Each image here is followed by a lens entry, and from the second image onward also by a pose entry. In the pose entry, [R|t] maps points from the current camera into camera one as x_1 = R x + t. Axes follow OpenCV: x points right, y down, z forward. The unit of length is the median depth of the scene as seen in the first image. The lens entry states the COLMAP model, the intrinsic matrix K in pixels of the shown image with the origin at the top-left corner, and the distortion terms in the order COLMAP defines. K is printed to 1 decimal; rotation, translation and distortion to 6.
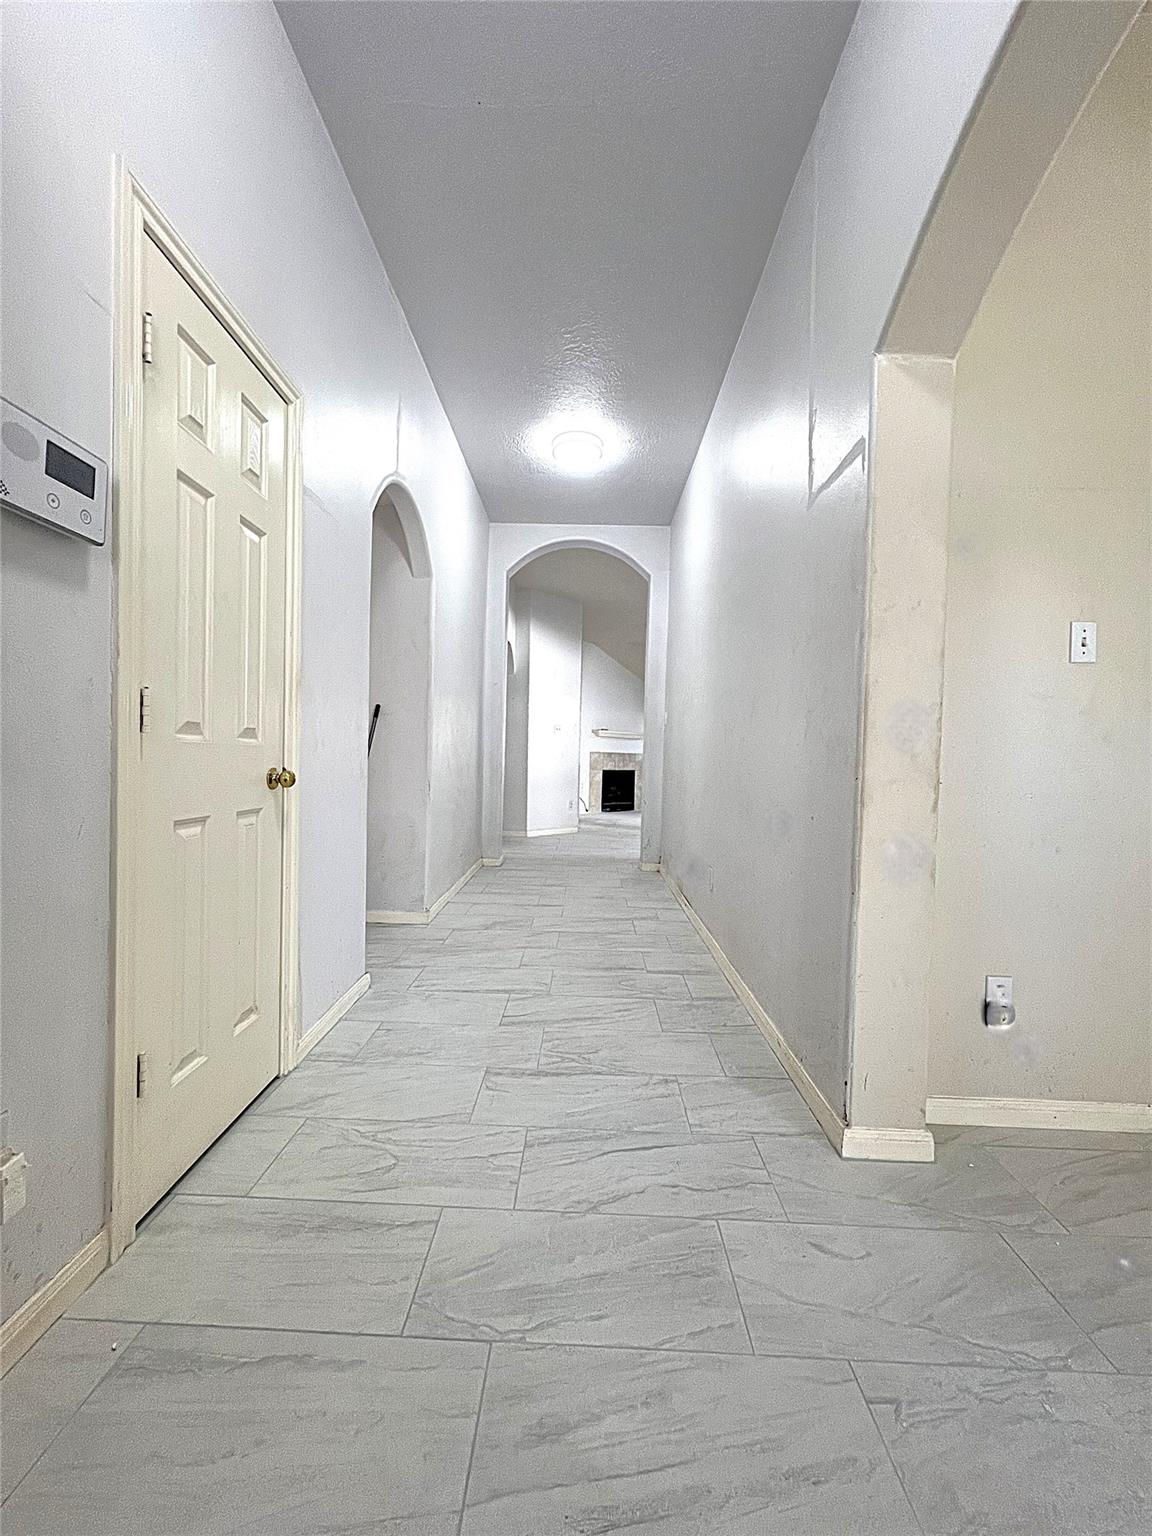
lens RADIAL K [[615.7, 0, 570.8], [0, 615.7, 774.2], [0, 0, 1]] dist [-0.000054, 0.000019]
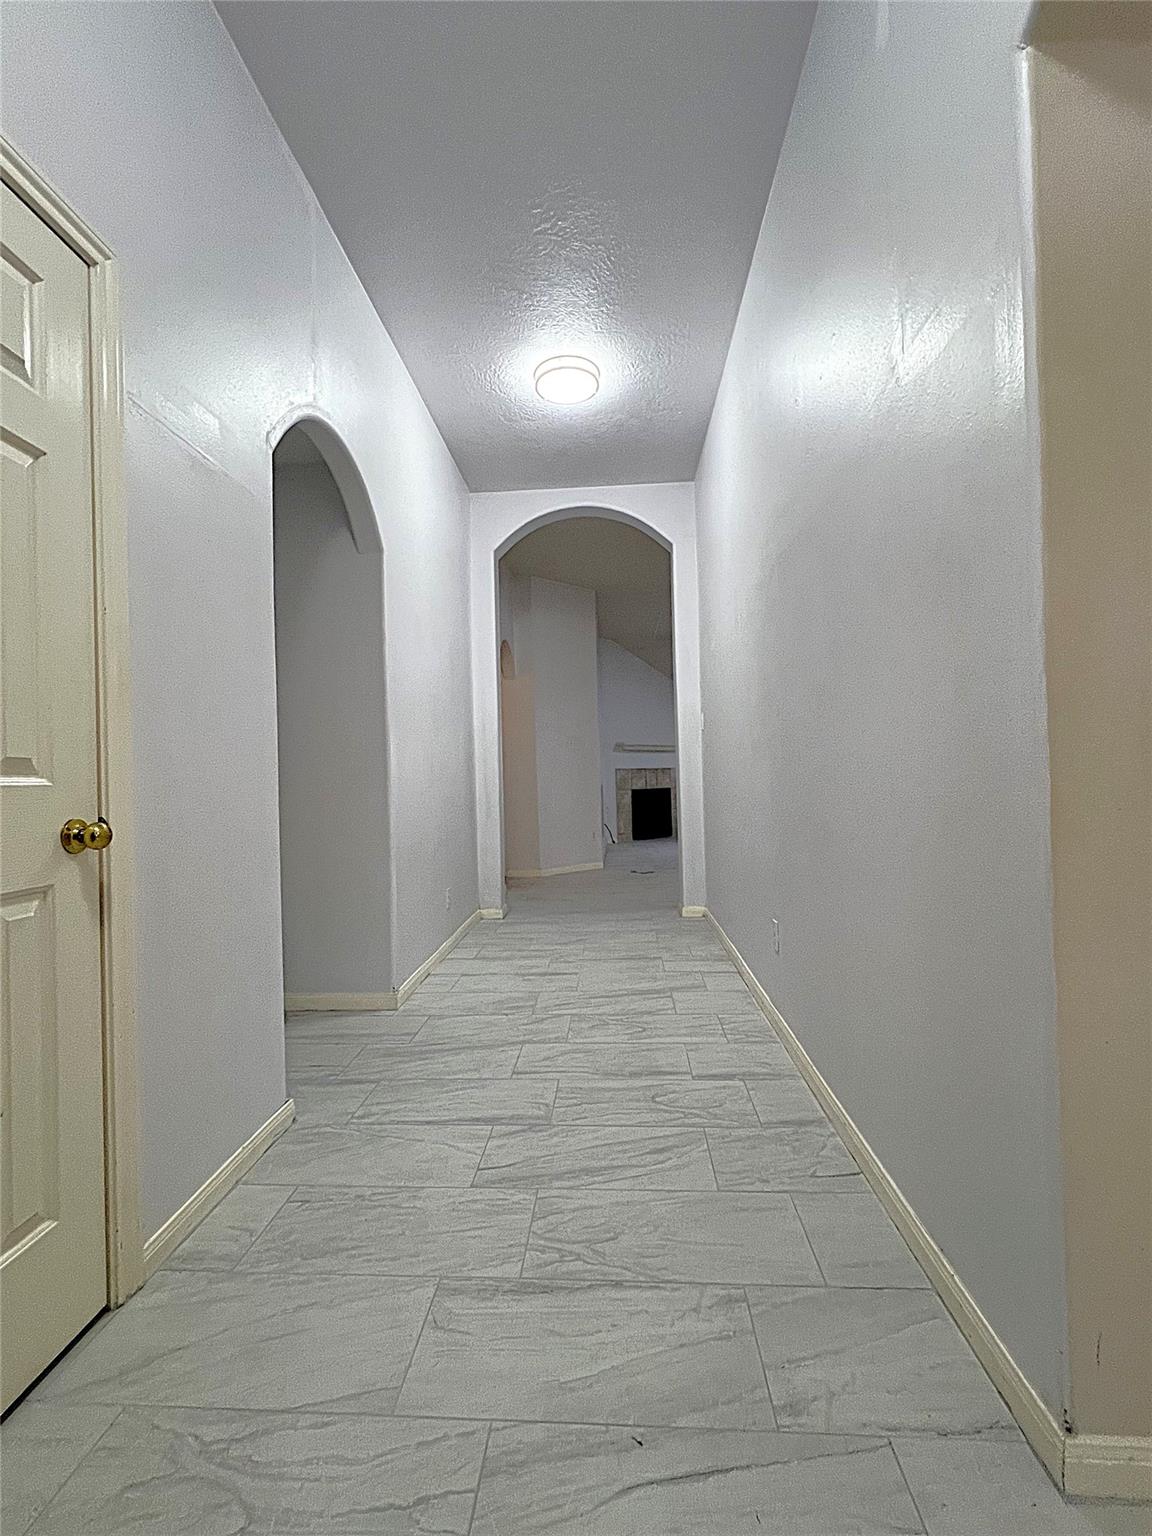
lens RADIAL K [[670.6, 0, 576.0], [0, 670.6, 768.0], [0, 0, 1]] dist [-0.000222, -0.000066]
pose [[0.997778, -0.050930, -0.042955, 0.042578], [0.049168, 0.997943, -0.041131, -0.006119], [0.044961, 0.038927, 0.998230, 0.221002]]
